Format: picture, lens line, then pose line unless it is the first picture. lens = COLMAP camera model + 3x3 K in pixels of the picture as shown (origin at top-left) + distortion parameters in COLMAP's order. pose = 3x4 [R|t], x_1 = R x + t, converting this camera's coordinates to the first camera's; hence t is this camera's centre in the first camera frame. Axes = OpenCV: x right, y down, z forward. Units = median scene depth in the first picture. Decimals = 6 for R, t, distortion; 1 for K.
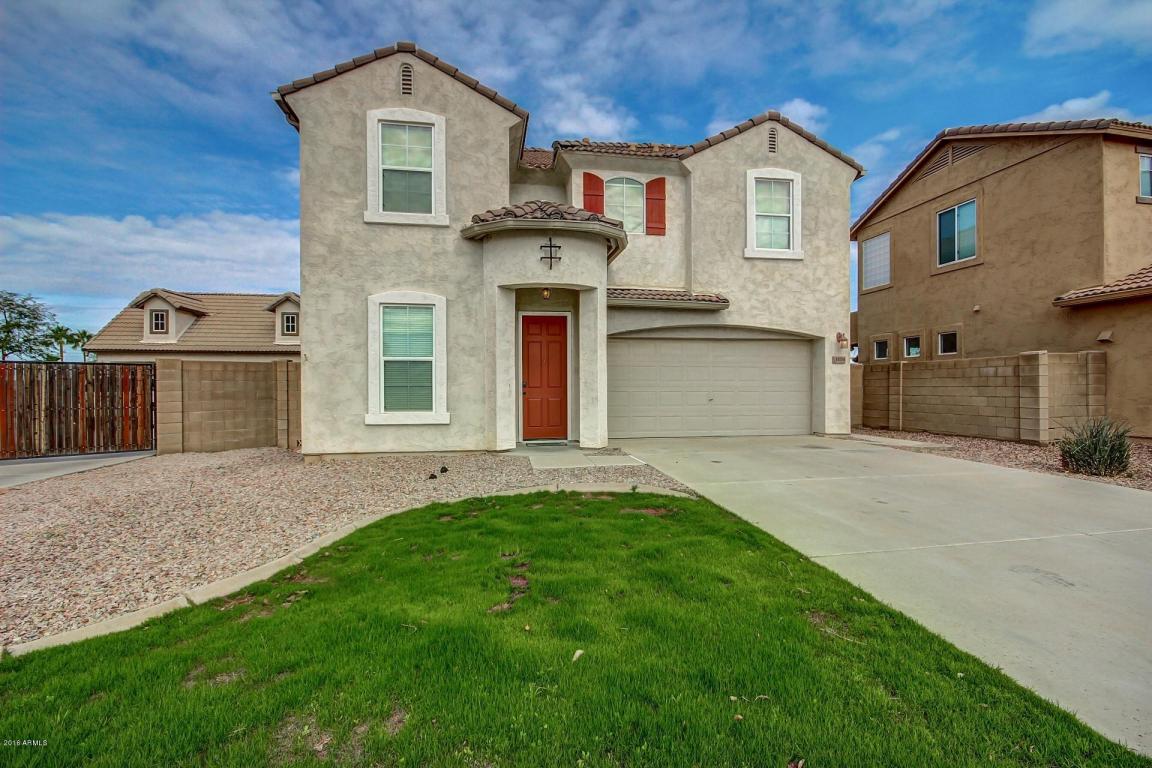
lens RADIAL K [[531.9, 0, 579.2], [0, 531.9, 391.4], [0, 0, 1]] dist [0.000514, -0.000214]
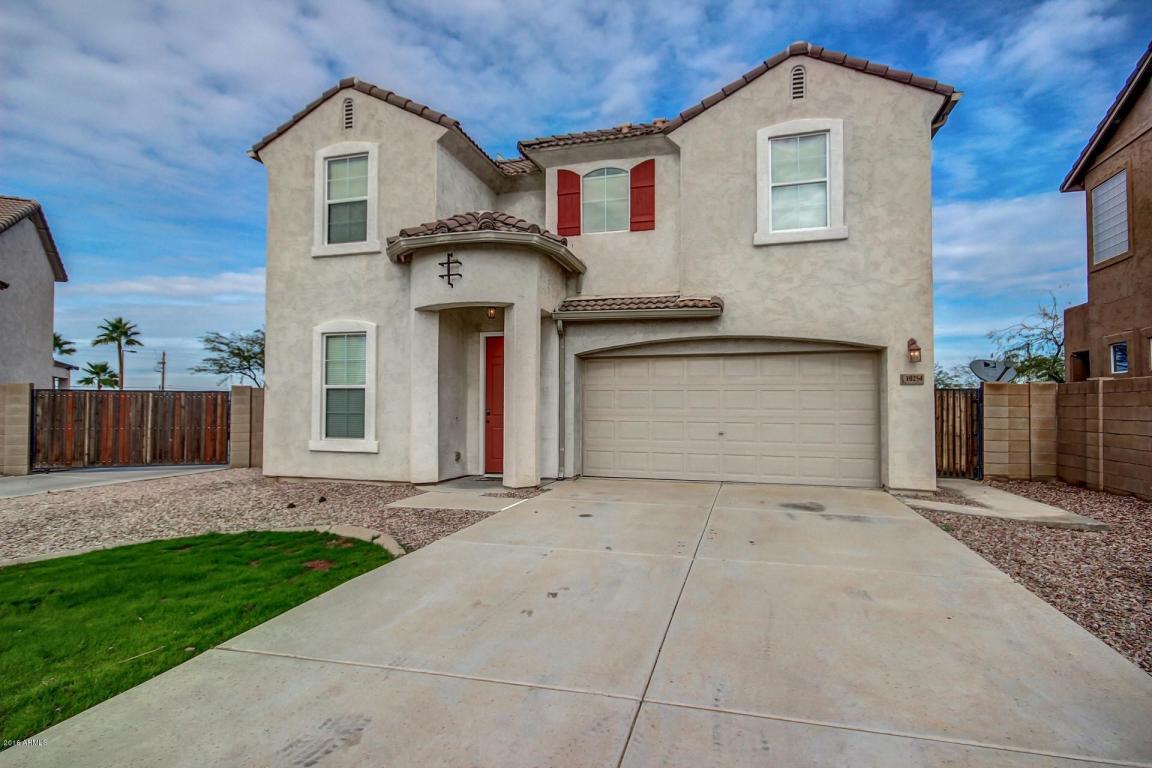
lens RADIAL K [[591.4, 0, 578.3], [0, 591.4, 391.8], [0, 0, 1]] dist [0.013349, -0.007697]
pose [[0.899752, -0.004589, -0.436378, 0.463277], [-0.009489, 0.999503, -0.030077, -0.017799], [0.436298, 0.031202, 0.899261, 0.148853]]
